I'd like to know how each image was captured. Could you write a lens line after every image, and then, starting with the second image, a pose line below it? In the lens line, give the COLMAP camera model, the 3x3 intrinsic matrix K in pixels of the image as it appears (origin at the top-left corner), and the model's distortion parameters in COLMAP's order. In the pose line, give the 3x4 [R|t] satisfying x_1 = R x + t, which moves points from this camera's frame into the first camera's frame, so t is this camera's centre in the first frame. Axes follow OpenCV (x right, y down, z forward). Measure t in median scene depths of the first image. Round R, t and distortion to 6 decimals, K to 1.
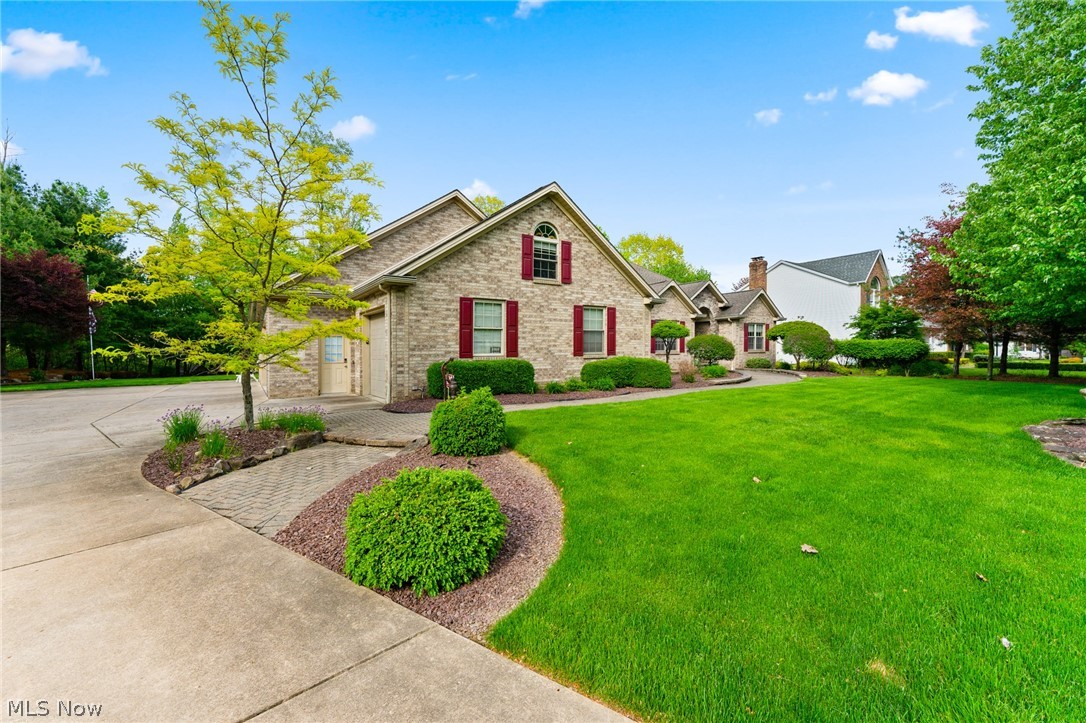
lens RADIAL K [[431.9, 0, 546.4], [0, 431.9, 359.4], [0, 0, 1]] dist [-0.000979, -0.000069]
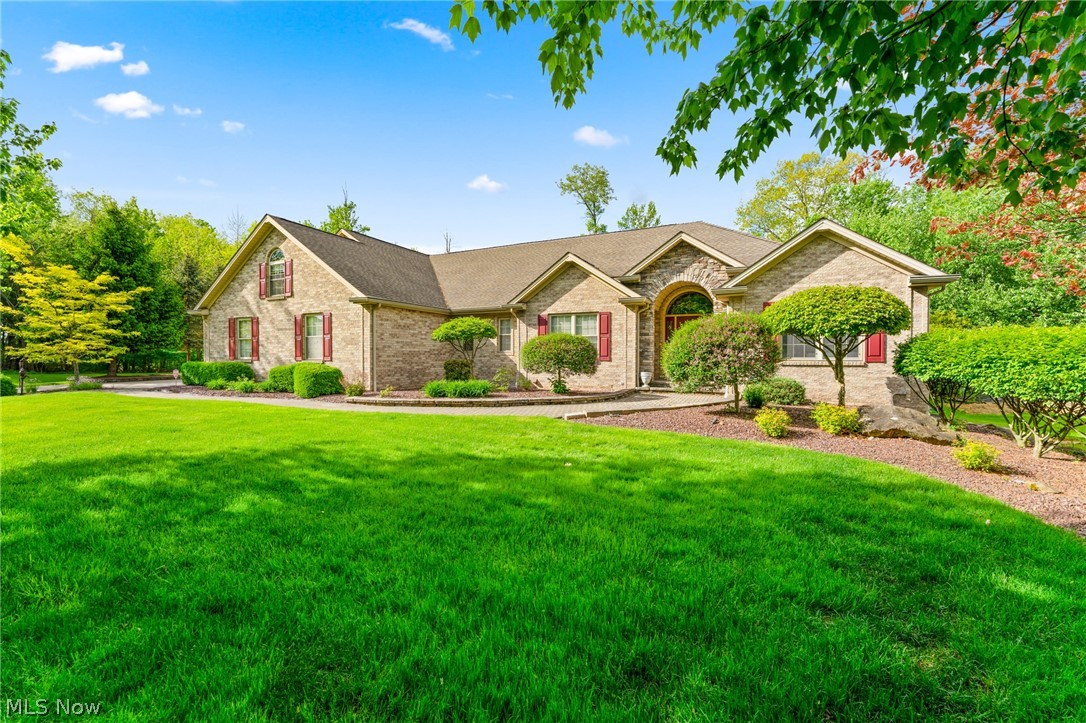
lens RADIAL K [[431.9, 0, 546.4], [0, 431.9, 359.4], [0, 0, 1]] dist [-0.000979, -0.000069]
pose [[0.503617, 0.020267, -0.863689, 1.427265], [-0.023660, 0.999673, 0.009662, -0.039686], [0.863603, 0.015569, 0.503932, 1.058989]]
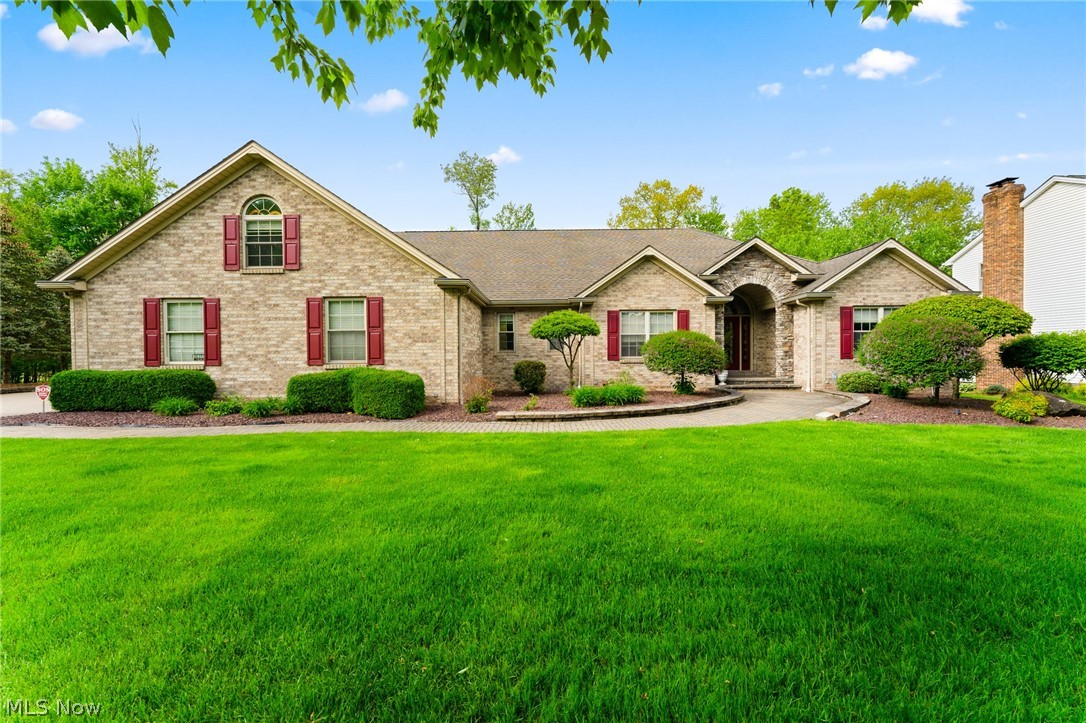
lens RADIAL K [[431.9, 0, 546.4], [0, 431.9, 359.4], [0, 0, 1]] dist [-0.000979, -0.000069]
pose [[0.823133, 0.011969, -0.567722, 0.884084], [-0.013262, 0.999910, 0.001853, -0.027121], [0.567693, 0.006004, 0.823218, 0.655410]]
